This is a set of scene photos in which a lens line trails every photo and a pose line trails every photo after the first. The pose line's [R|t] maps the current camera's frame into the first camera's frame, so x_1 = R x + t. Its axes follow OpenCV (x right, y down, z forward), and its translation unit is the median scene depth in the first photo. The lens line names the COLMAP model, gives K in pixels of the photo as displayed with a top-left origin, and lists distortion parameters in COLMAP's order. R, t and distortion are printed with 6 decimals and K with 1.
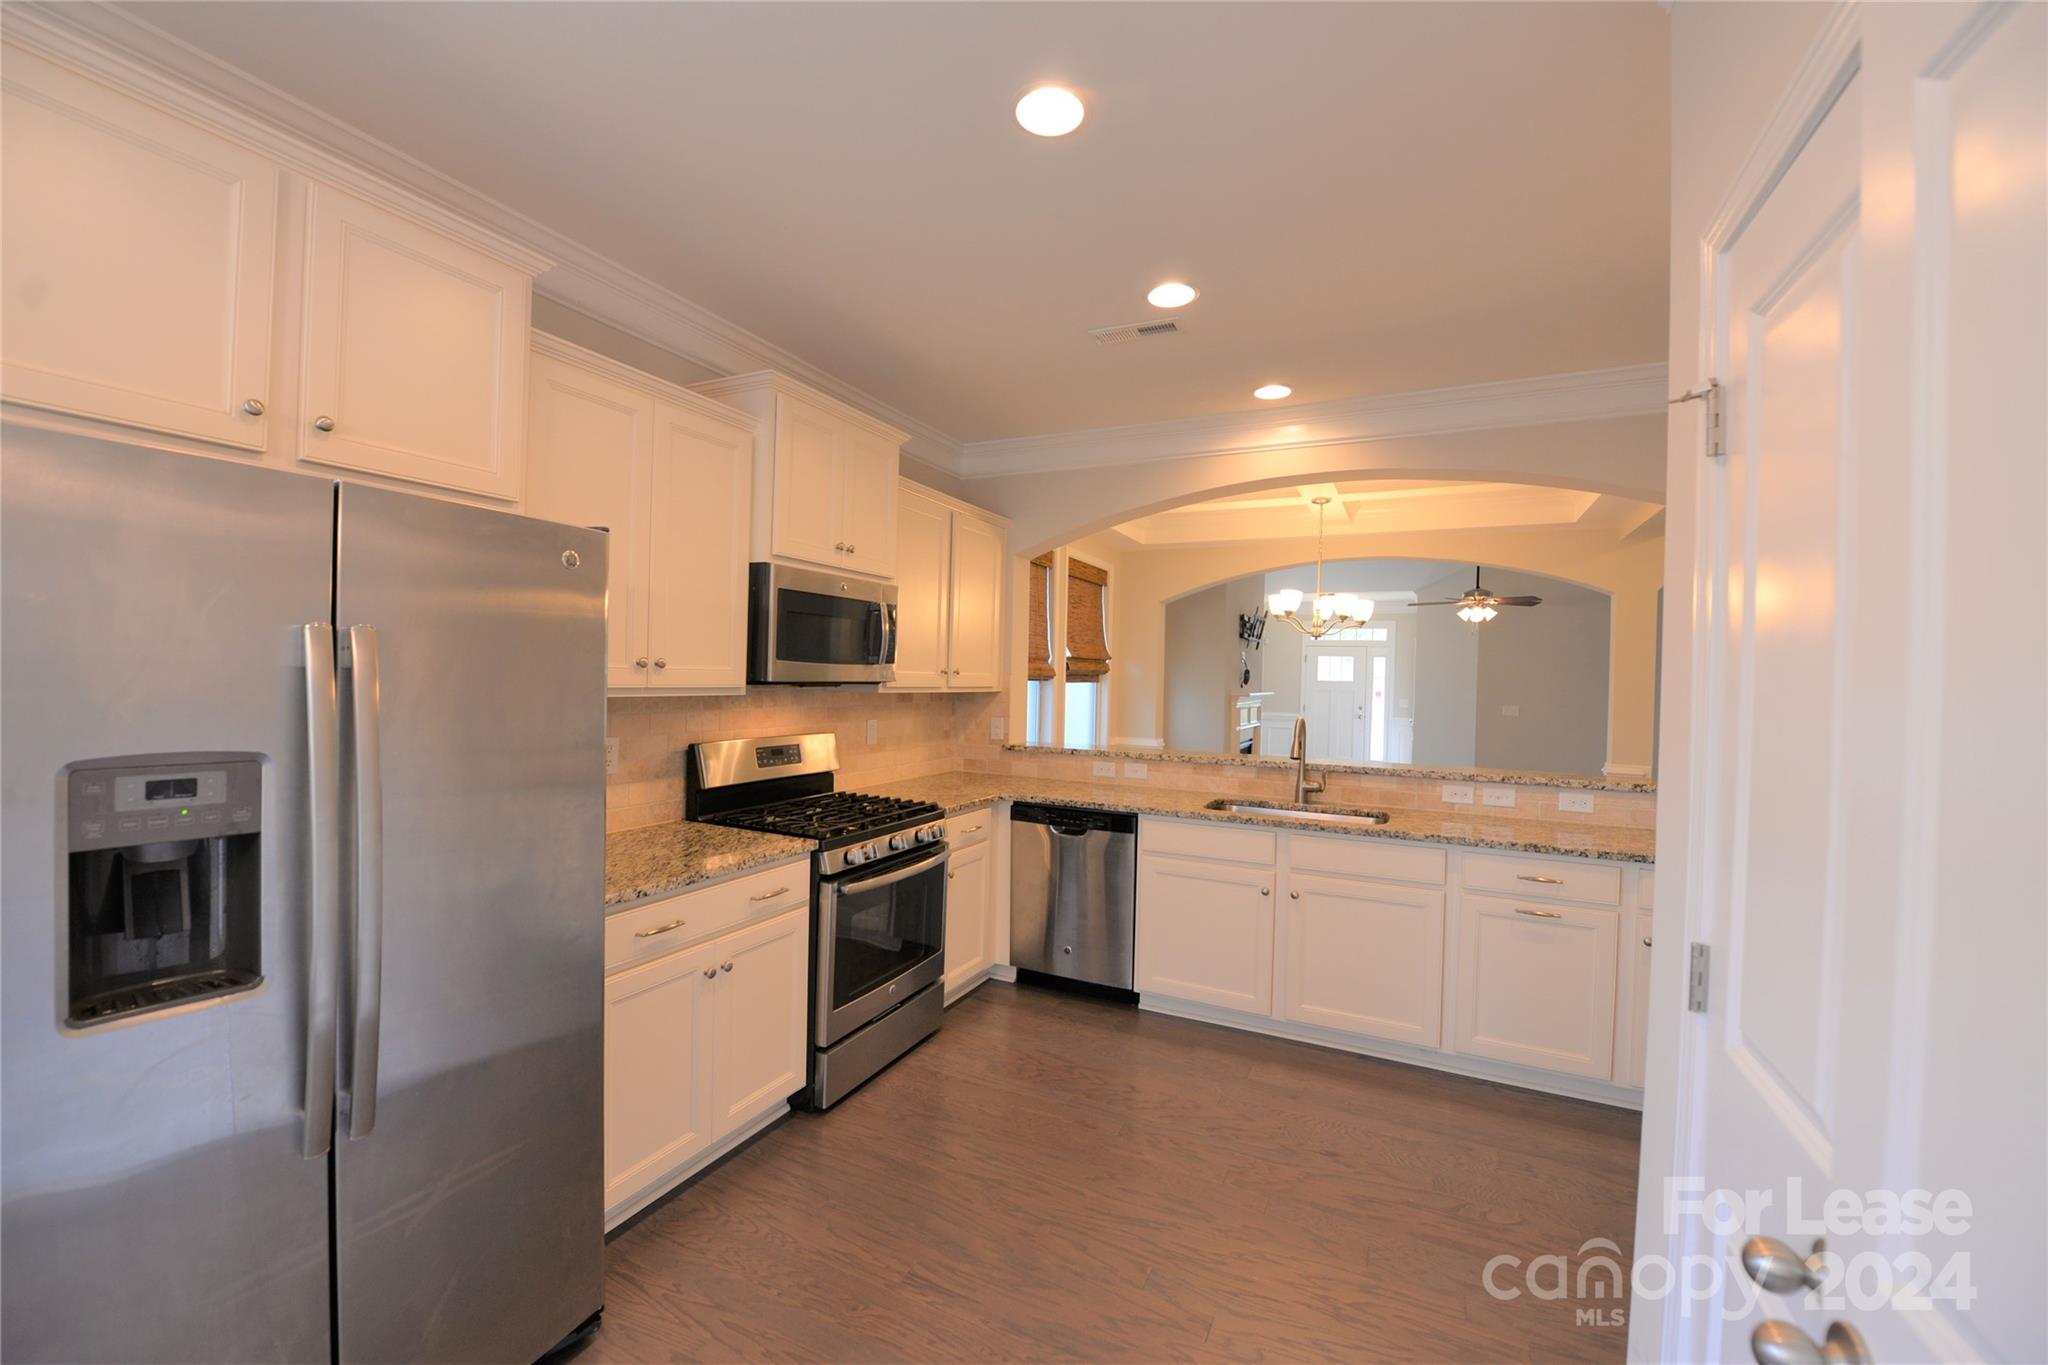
lens RADIAL K [[804.9, 0, 1027.9], [0, 804.9, 678.9], [0, 0, 1]] dist [-0.022949, -0.000513]
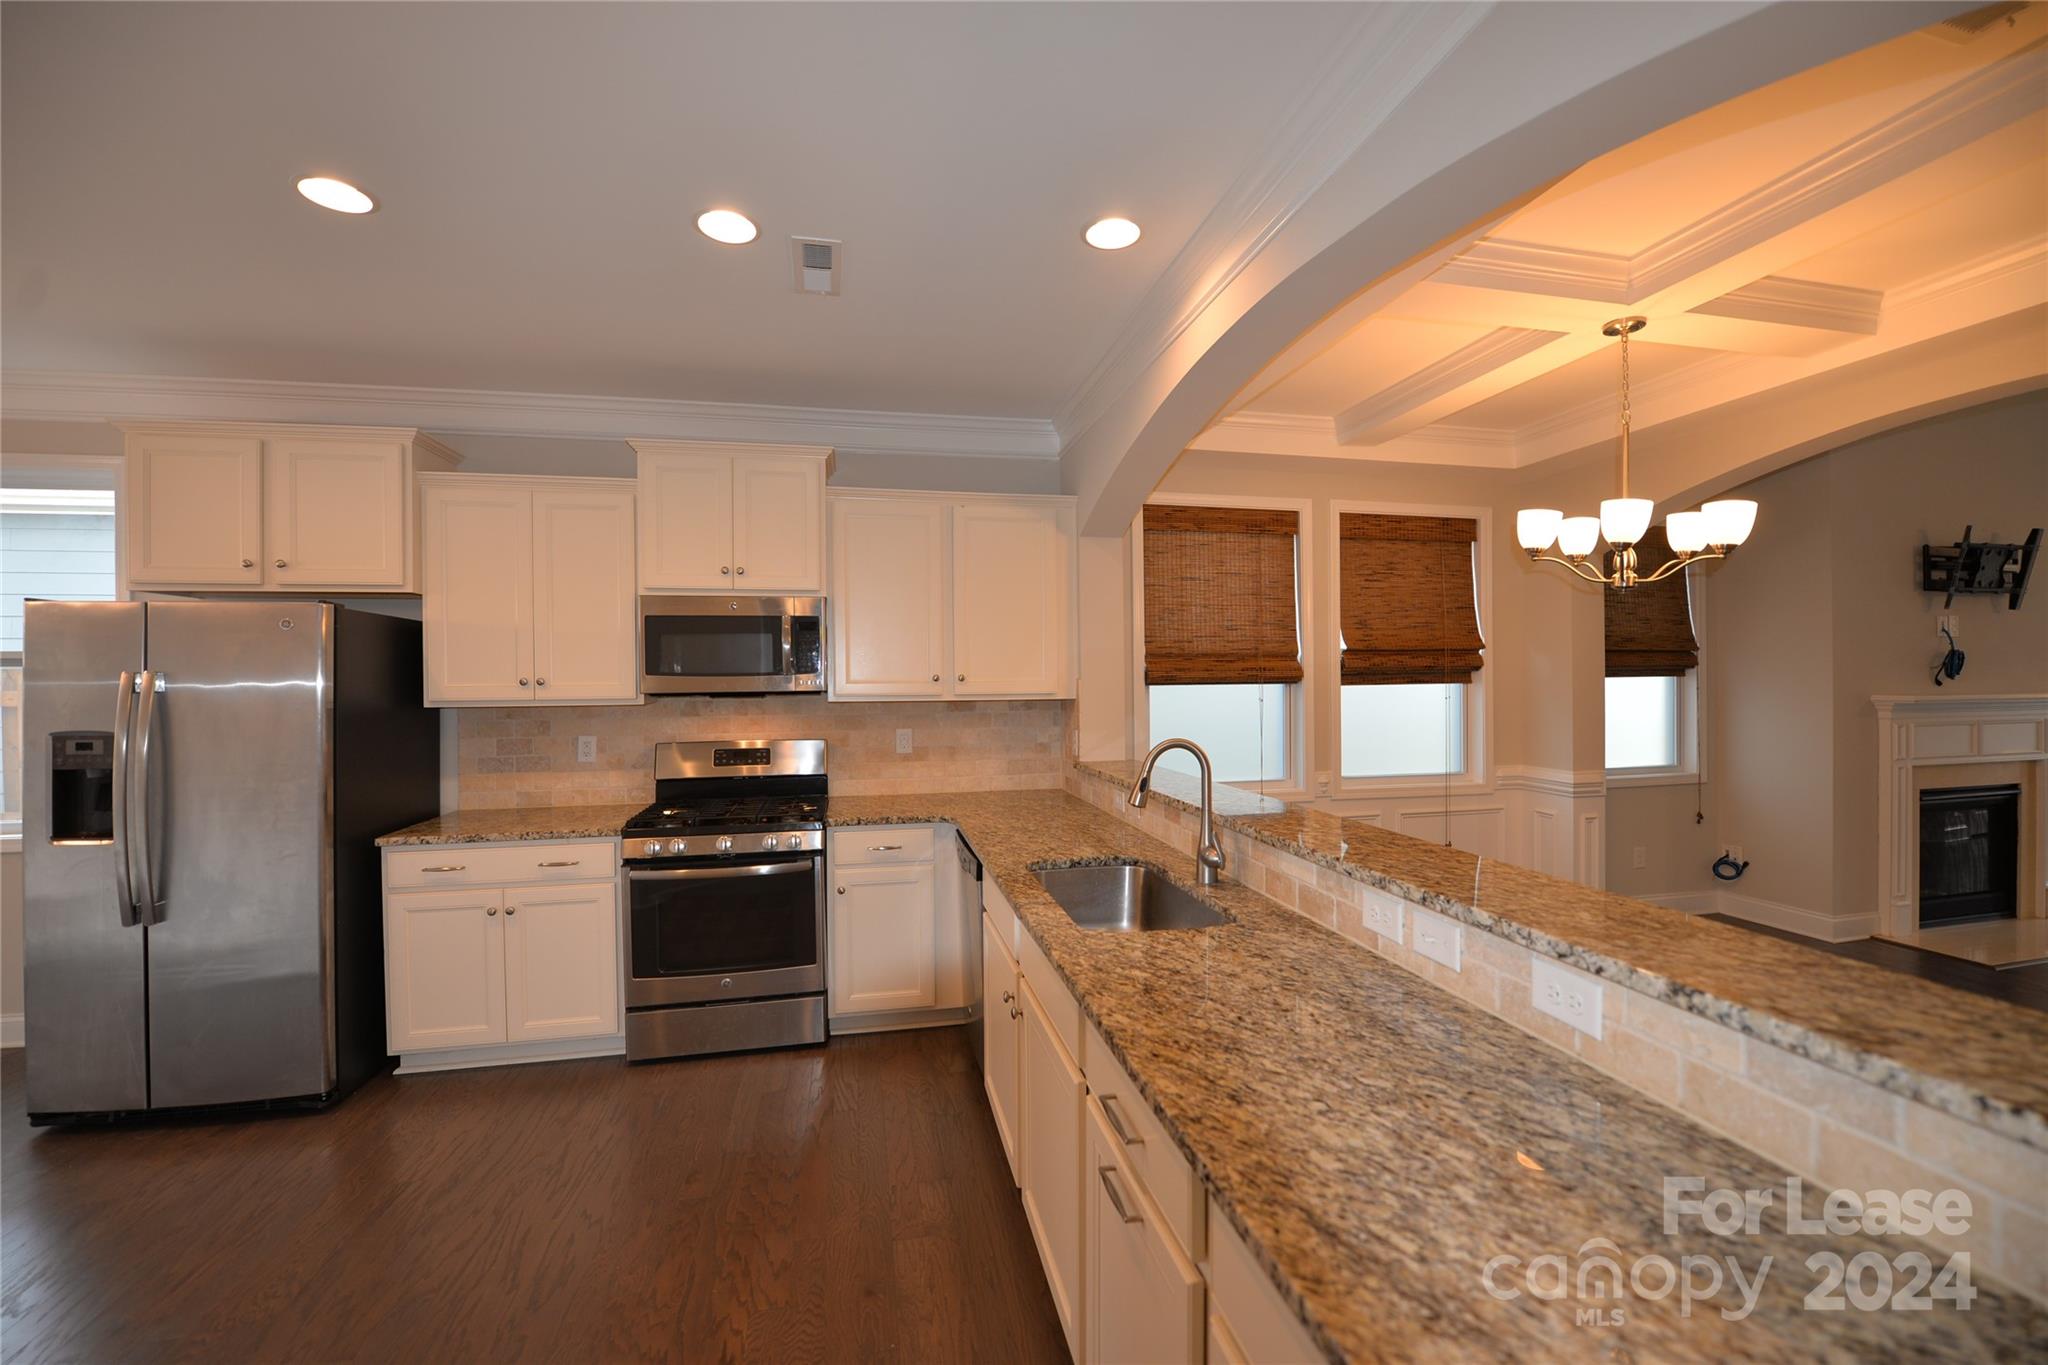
lens RADIAL K [[822.6, 0, 1028.3], [0, 822.6, 683.8], [0, 0, 1]] dist [-0.000902, -0.007540]
pose [[0.617860, -0.022645, -0.785962, 0.404263], [0.019886, 0.999715, -0.013170, 0.006632], [0.786037, -0.007493, 0.618134, 0.275745]]
